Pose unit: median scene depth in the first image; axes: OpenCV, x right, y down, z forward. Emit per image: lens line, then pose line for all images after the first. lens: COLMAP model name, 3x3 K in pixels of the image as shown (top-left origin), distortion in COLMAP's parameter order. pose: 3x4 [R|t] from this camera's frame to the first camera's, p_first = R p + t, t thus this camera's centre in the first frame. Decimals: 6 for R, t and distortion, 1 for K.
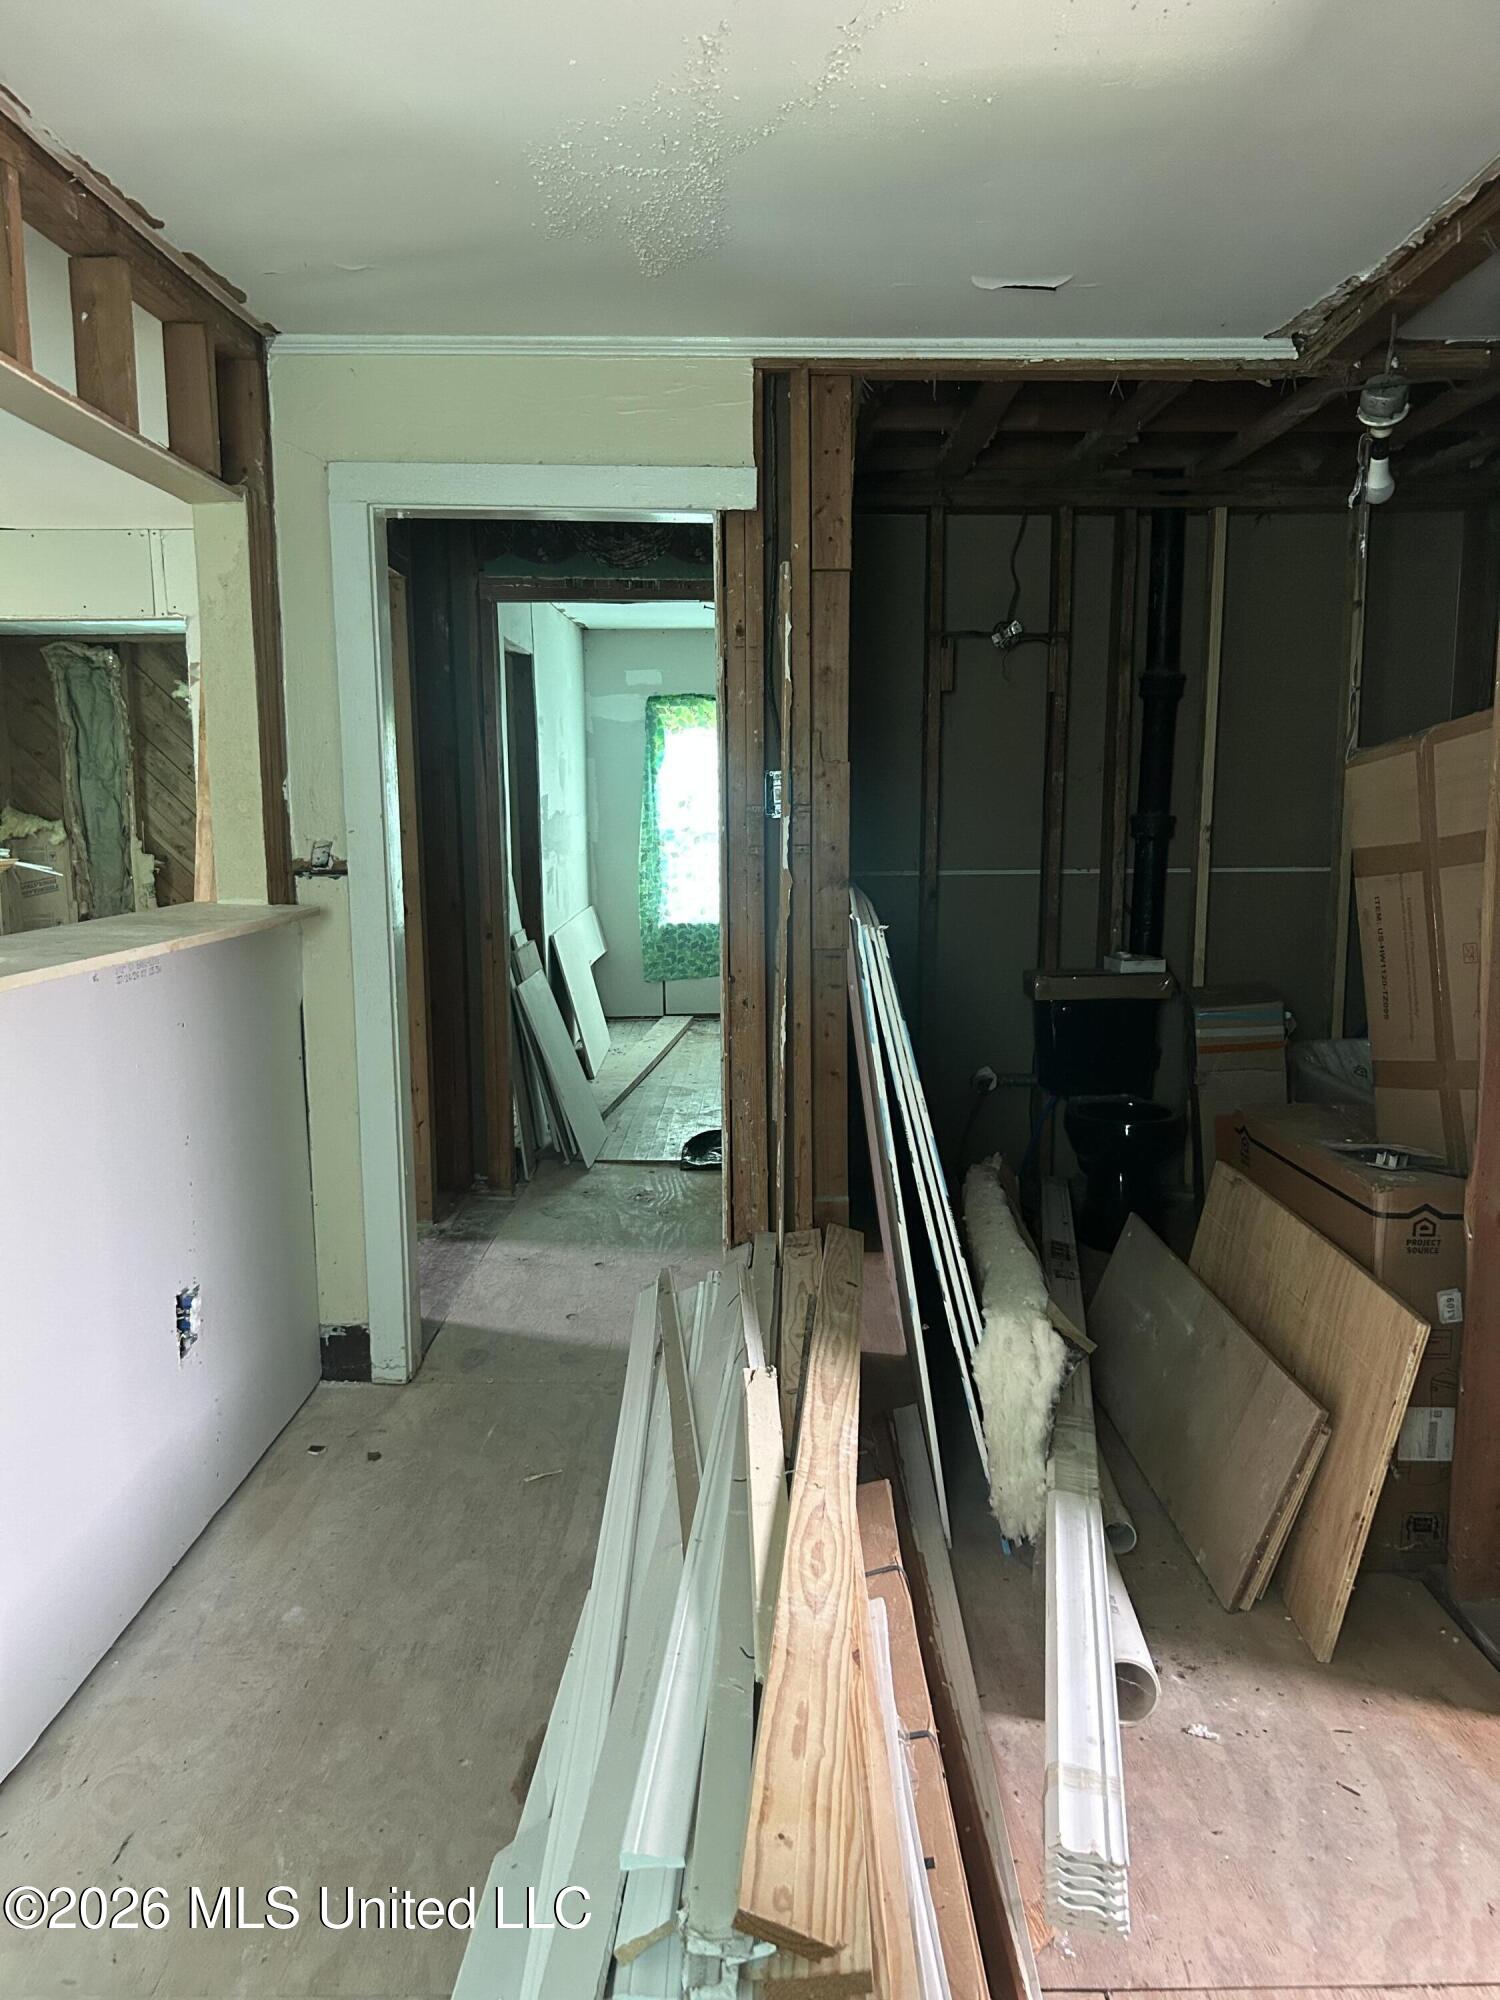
lens RADIAL K [[1506.8, 0, 752.4], [0, 1506.8, 1006.7], [0, 0, 1]] dist [0.028018, -0.006392]
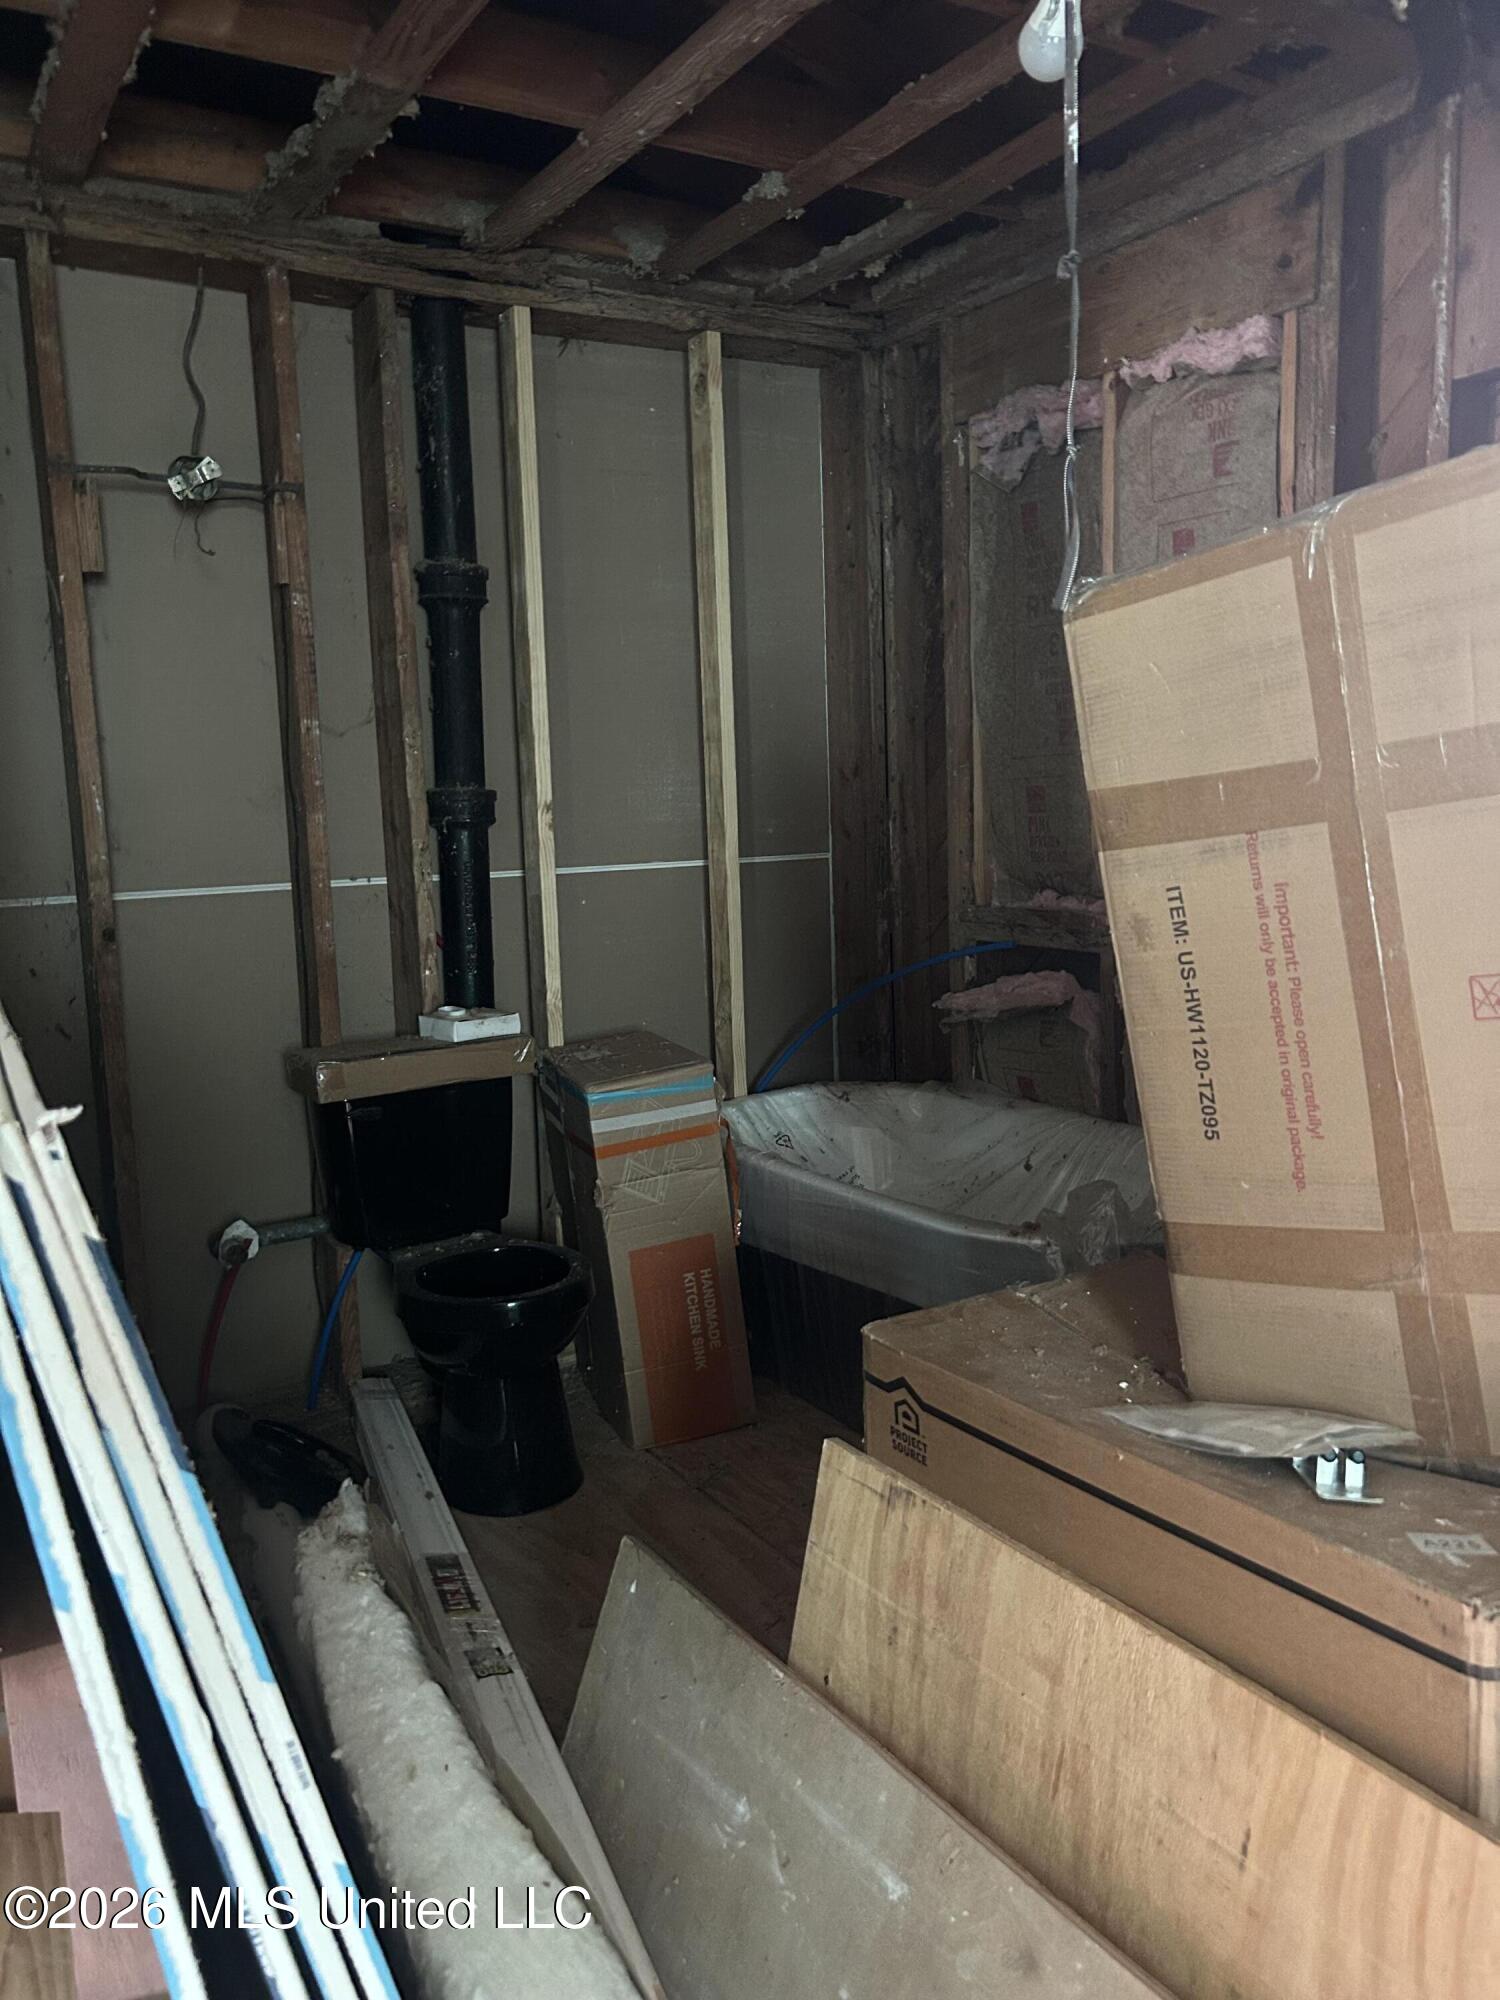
lens RADIAL K [[1506.8, 0, 751.5], [0, 1506.8, 1006.5], [0, 0, 1]] dist [0.028018, -0.006392]
pose [[0.852272, -0.096421, 0.514136, 0.032417], [0.101792, 0.994646, 0.017799, -0.035036], [-0.513100, 0.037166, 0.857524, 0.406732]]
